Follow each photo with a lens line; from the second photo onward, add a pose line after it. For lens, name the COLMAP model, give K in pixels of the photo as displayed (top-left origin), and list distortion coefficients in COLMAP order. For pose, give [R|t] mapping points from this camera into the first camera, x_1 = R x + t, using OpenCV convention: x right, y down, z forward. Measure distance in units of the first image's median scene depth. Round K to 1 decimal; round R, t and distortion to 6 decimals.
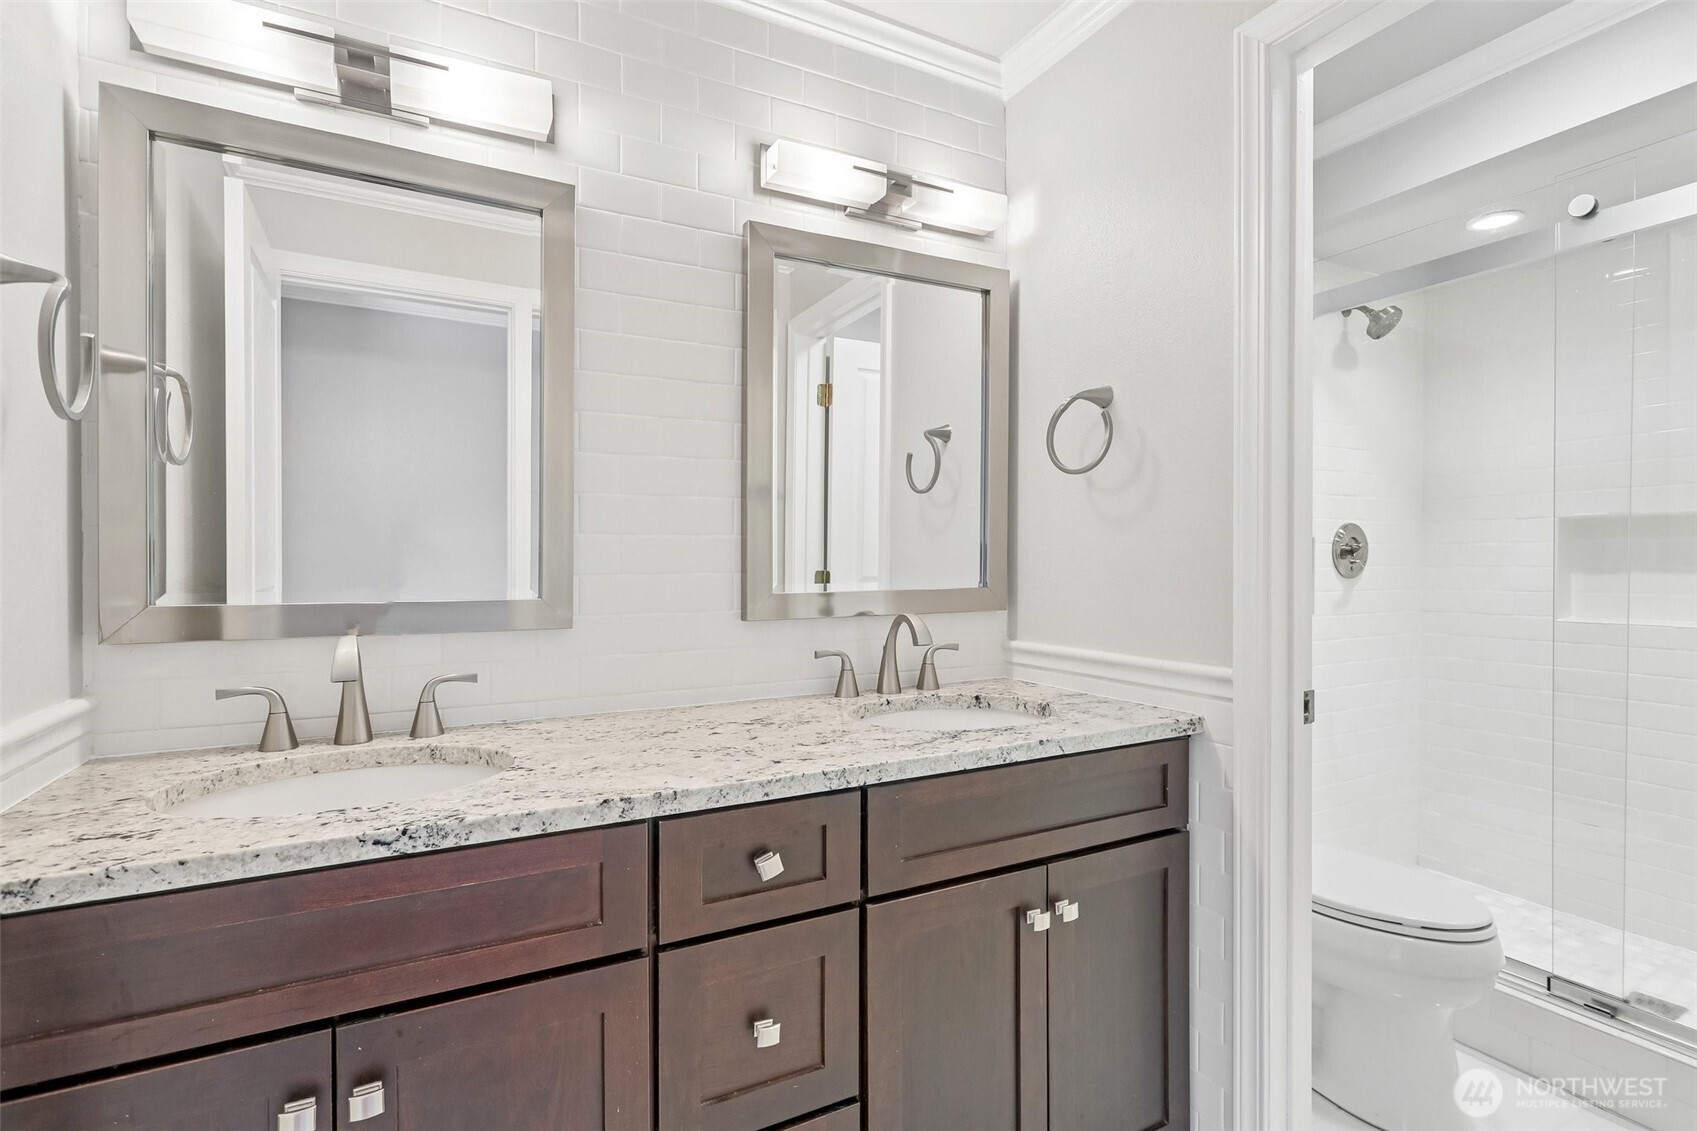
lens RADIAL K [[827.5, 0, 856.2], [0, 827.5, 560.8], [0, 0, 1]] dist [0.004421, 0.001956]
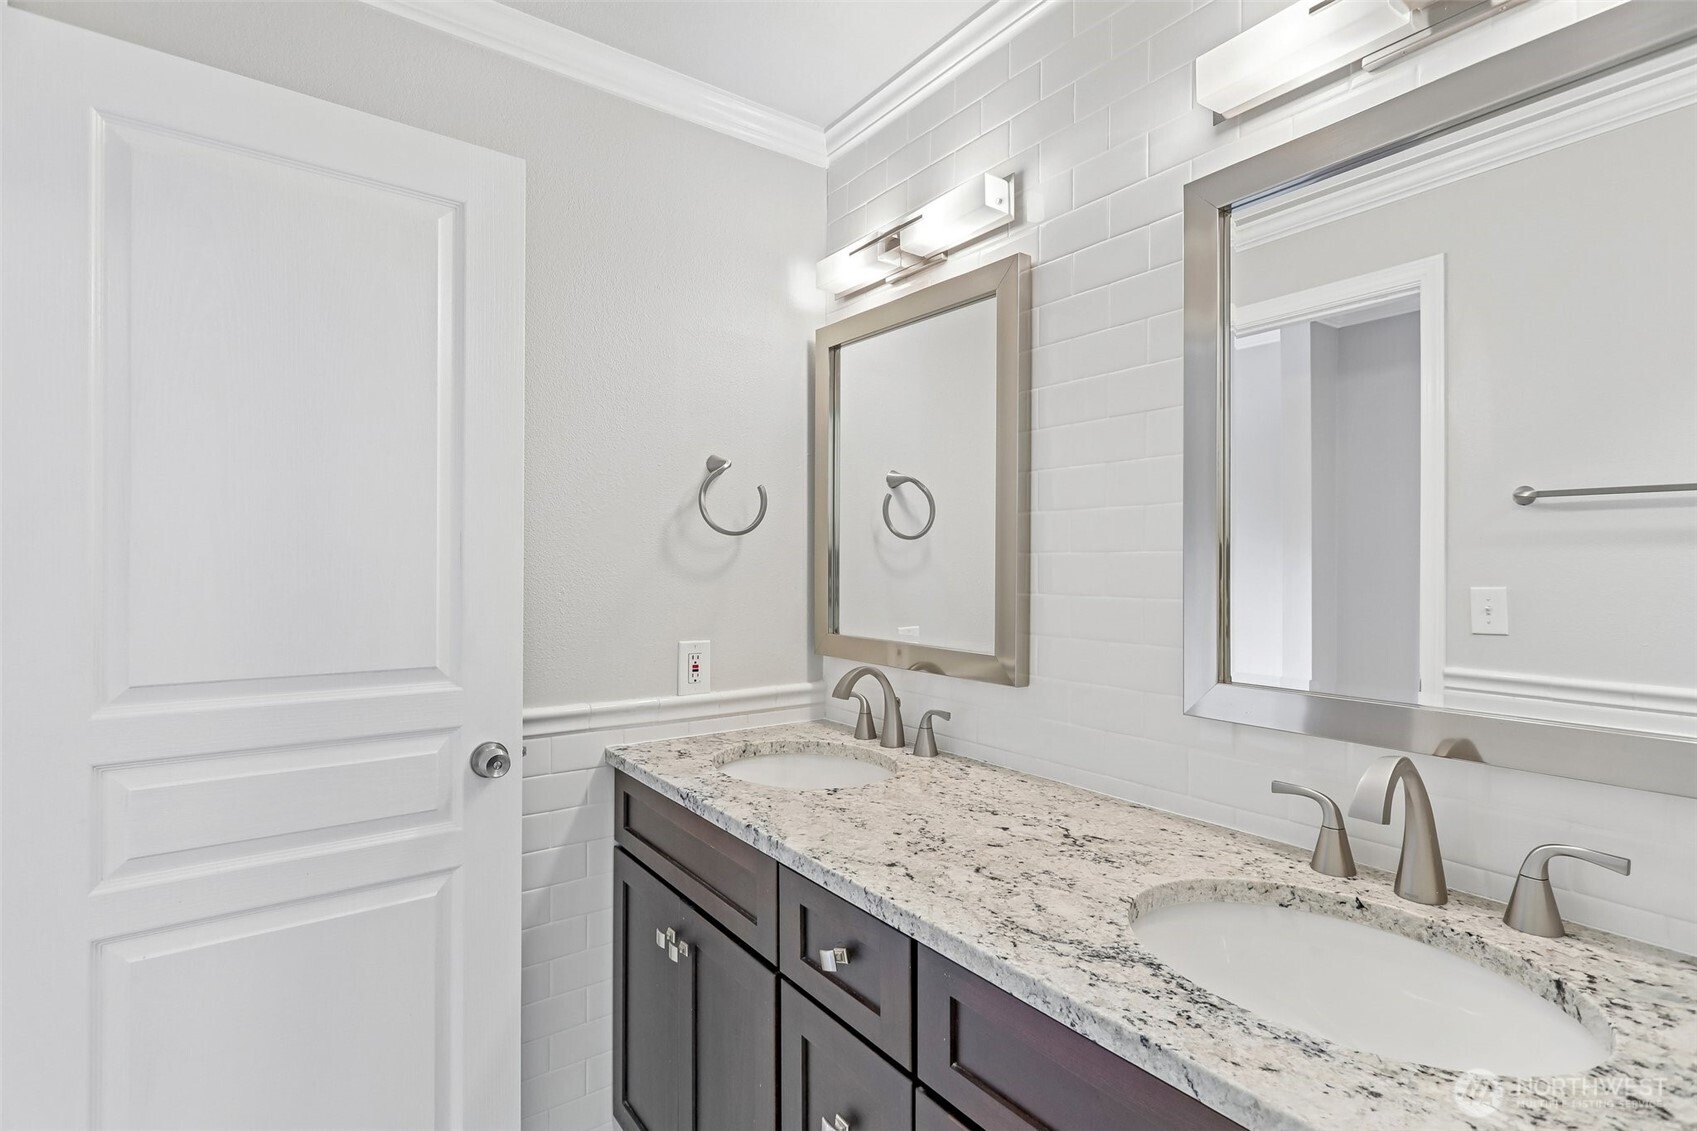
lens RADIAL K [[815.9, 0, 850.6], [0, 815.9, 567.7], [0, 0, 1]] dist [0.001772, 0.000747]
pose [[0.139887, 0.009749, -0.990120, 0.638096], [-0.005766, 0.999943, 0.009031, -0.075478], [0.990151, 0.004446, 0.139935, 0.669780]]
